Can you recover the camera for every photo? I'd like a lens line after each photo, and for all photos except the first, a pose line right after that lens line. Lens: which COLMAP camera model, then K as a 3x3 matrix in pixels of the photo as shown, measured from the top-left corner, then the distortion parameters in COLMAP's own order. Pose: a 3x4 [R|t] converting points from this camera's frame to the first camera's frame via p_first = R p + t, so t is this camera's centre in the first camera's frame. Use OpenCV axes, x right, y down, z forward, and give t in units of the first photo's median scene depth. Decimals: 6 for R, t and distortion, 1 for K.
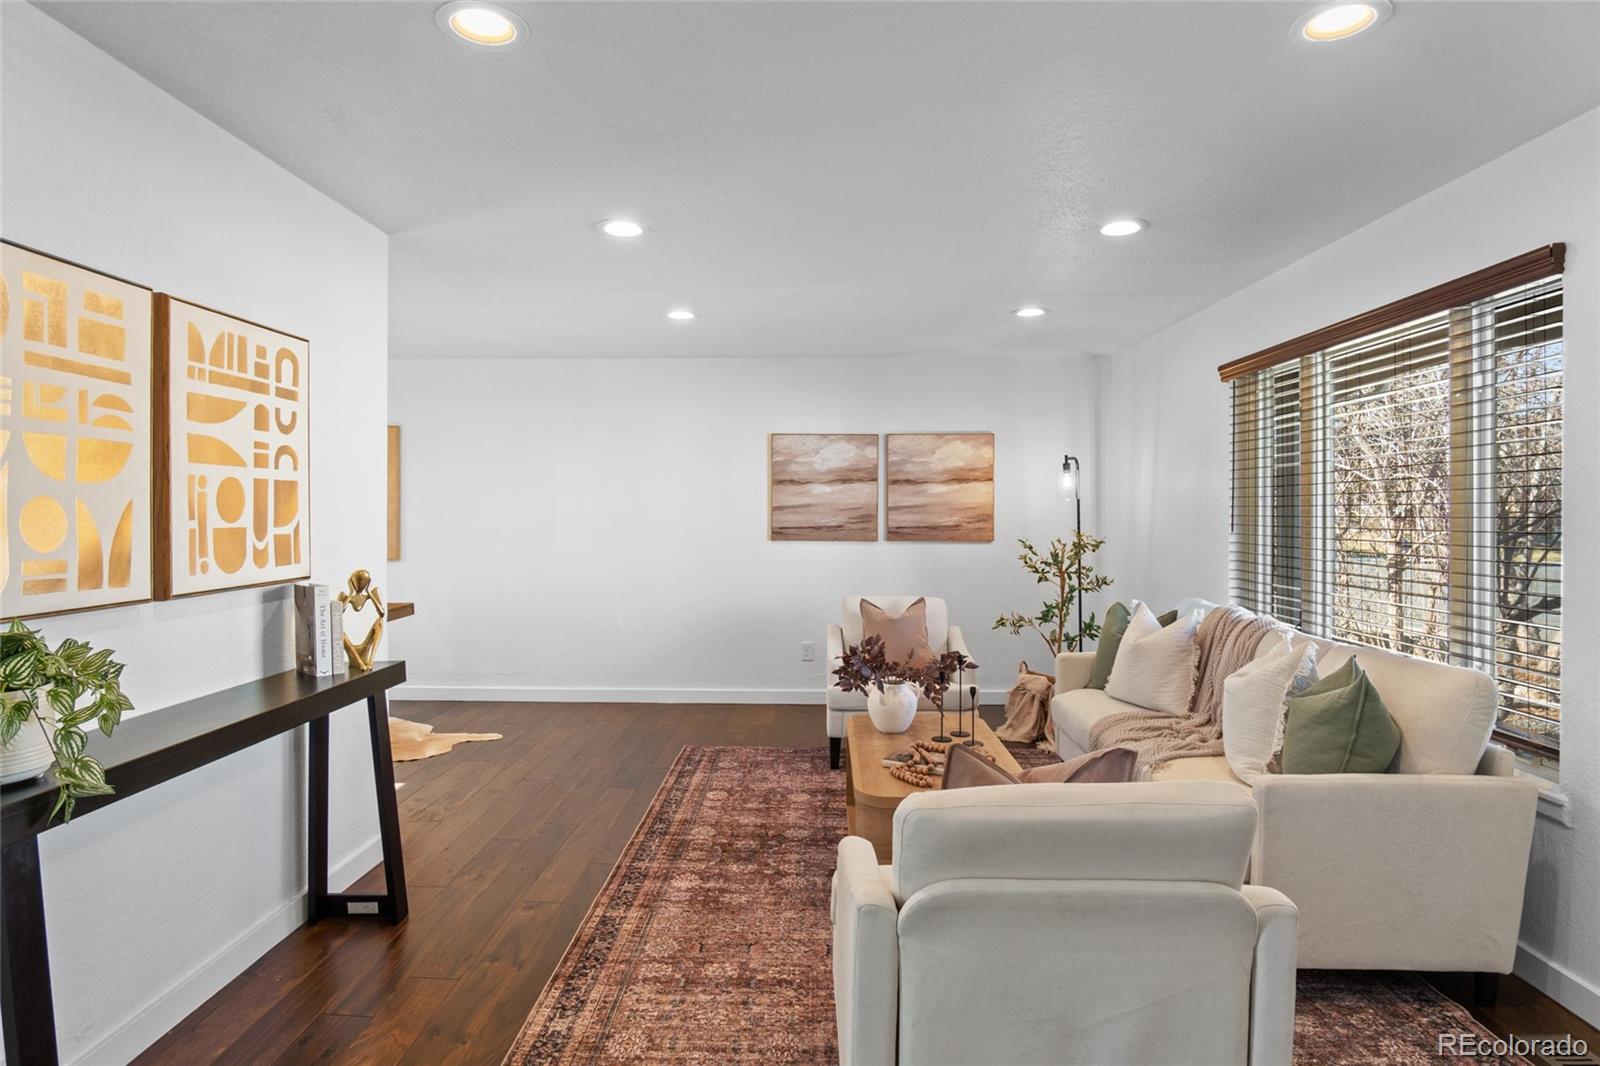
lens RADIAL K [[865.3, 0, 795.5], [0, 865.3, 518.1], [0, 0, 1]] dist [-0.030565, 0.000621]
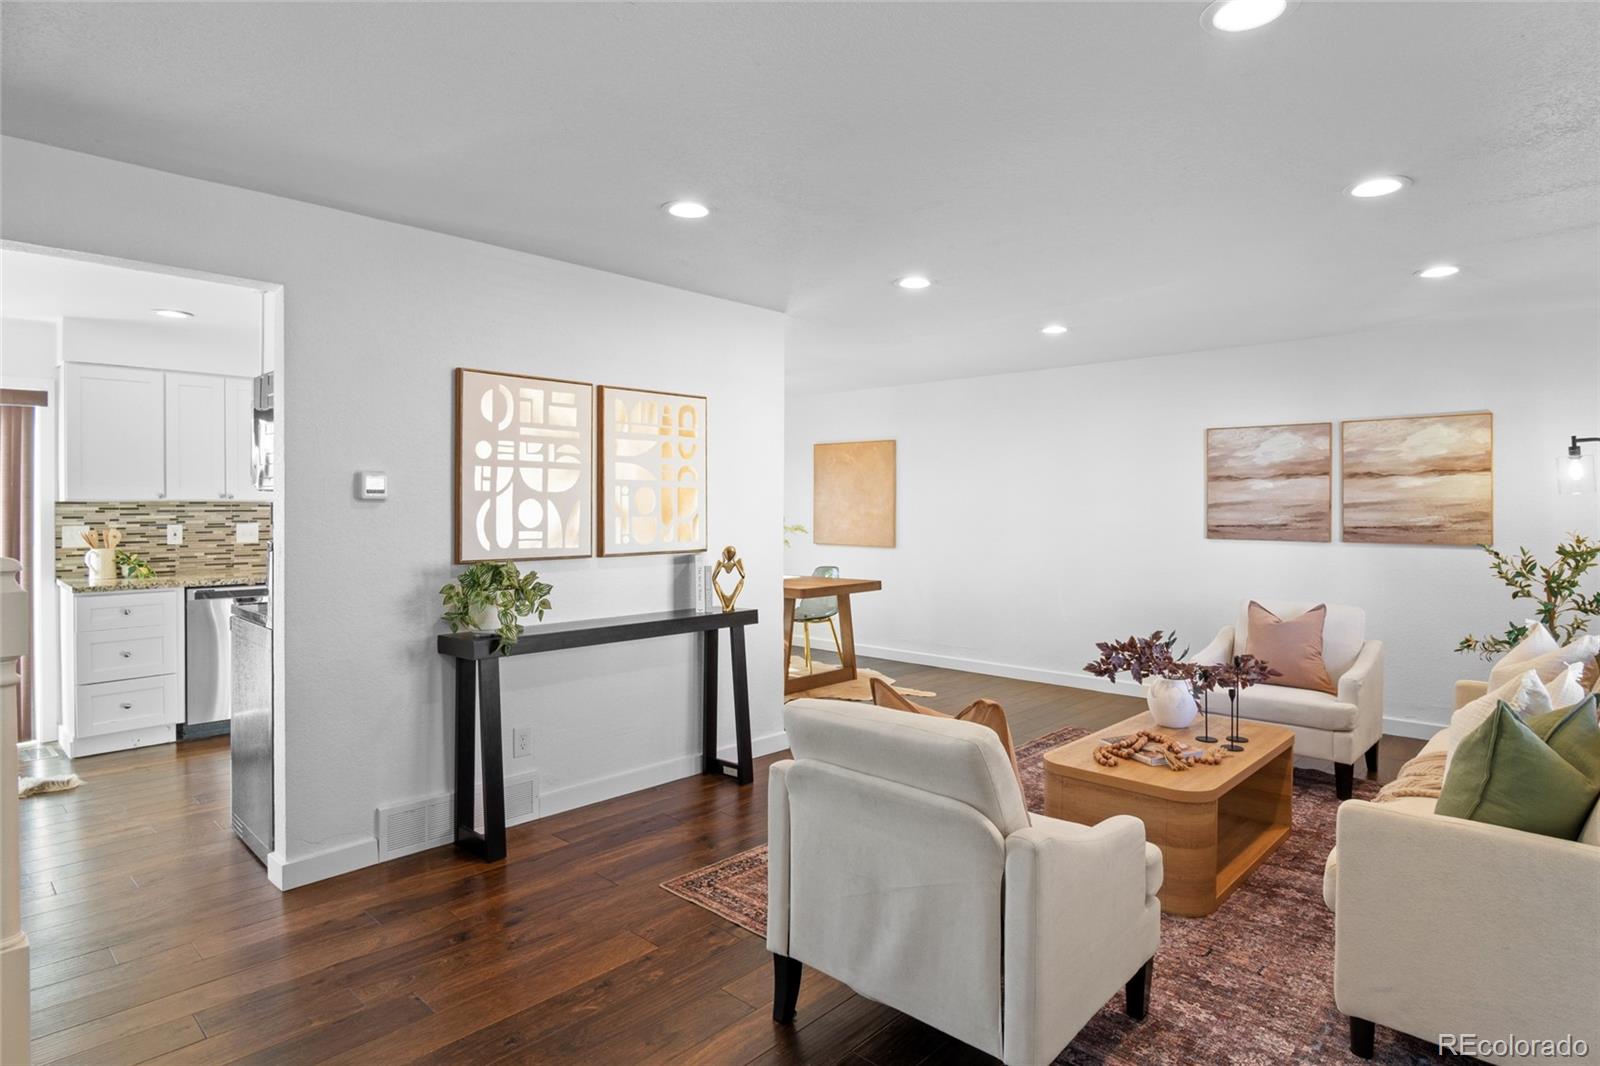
lens RADIAL K [[868.6, 0, 797.8], [0, 868.6, 509.9], [0, 0, 1]] dist [-0.033038, 0.009135]
pose [[0.741030, 0.001779, -0.671470, 0.574700], [-0.006935, 0.999963, -0.005004, 0.003047], [0.671436, 0.008365, 0.741015, -0.051422]]
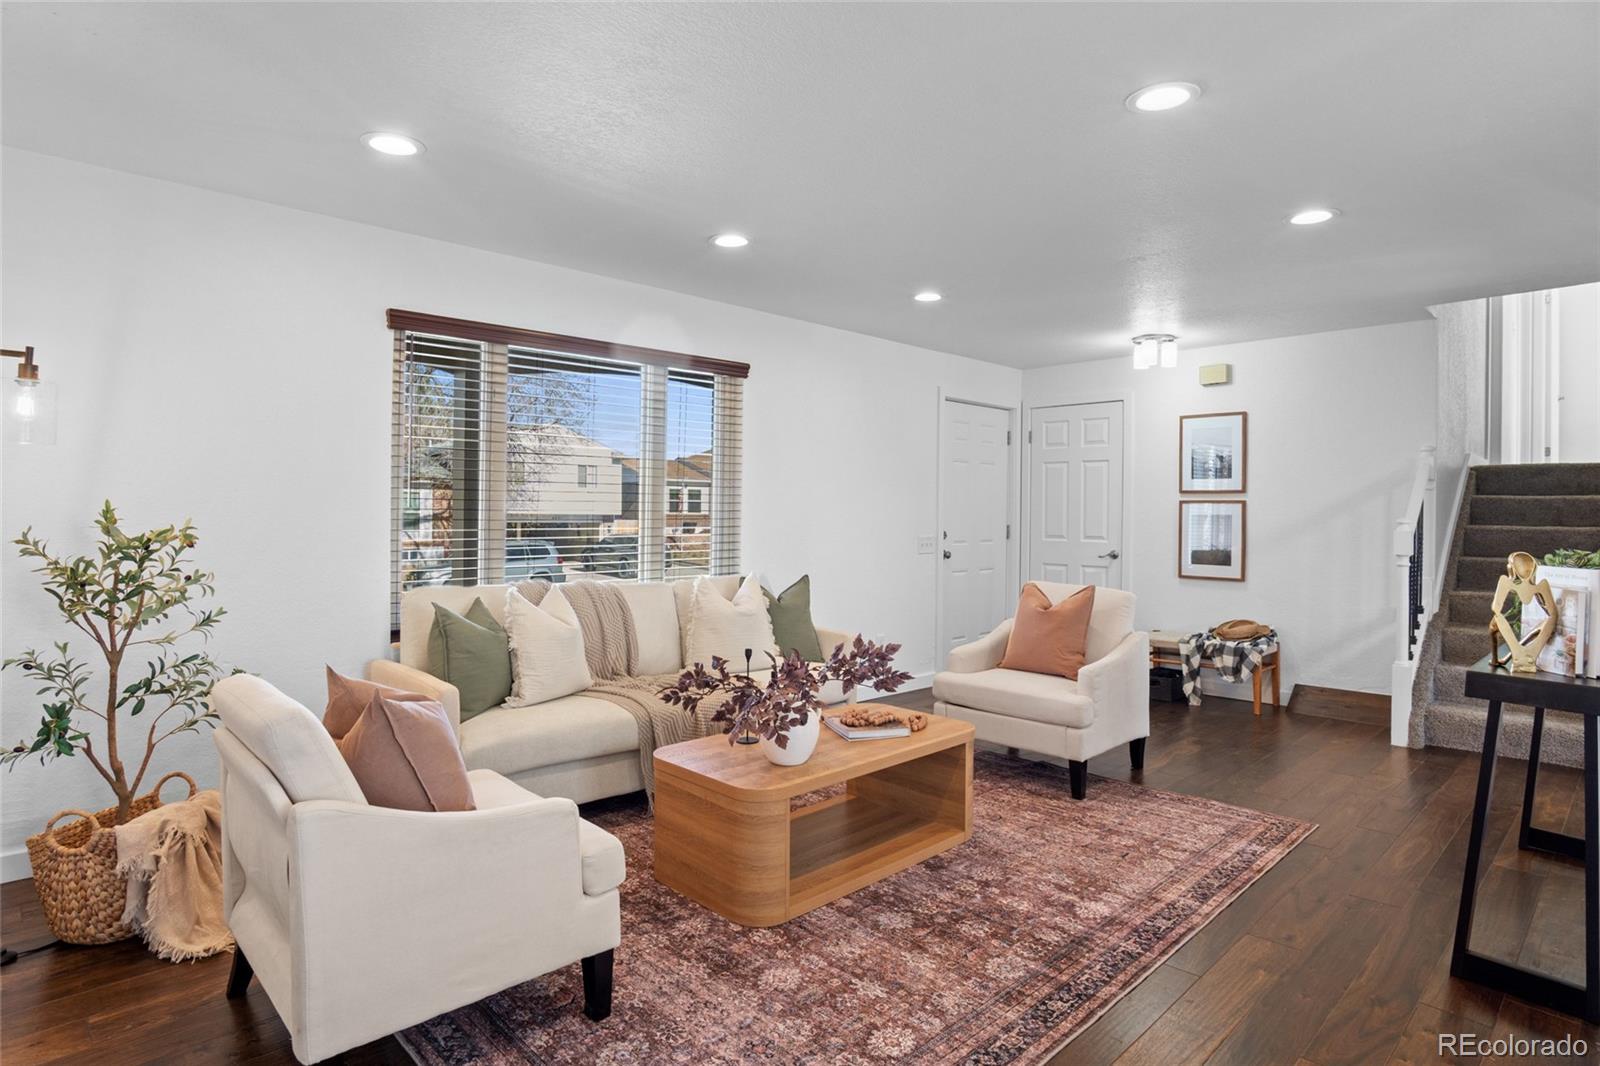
lens RADIAL K [[871.5, 0, 800.0], [0, 871.5, 504.6], [0, 0, 1]] dist [-0.032144, 0.008534]
pose [[-0.715101, -0.004204, 0.699008, -0.552856], [-0.005220, 0.999986, 0.000673, 0.016958], [-0.699001, -0.003168, -0.715113, 1.934934]]
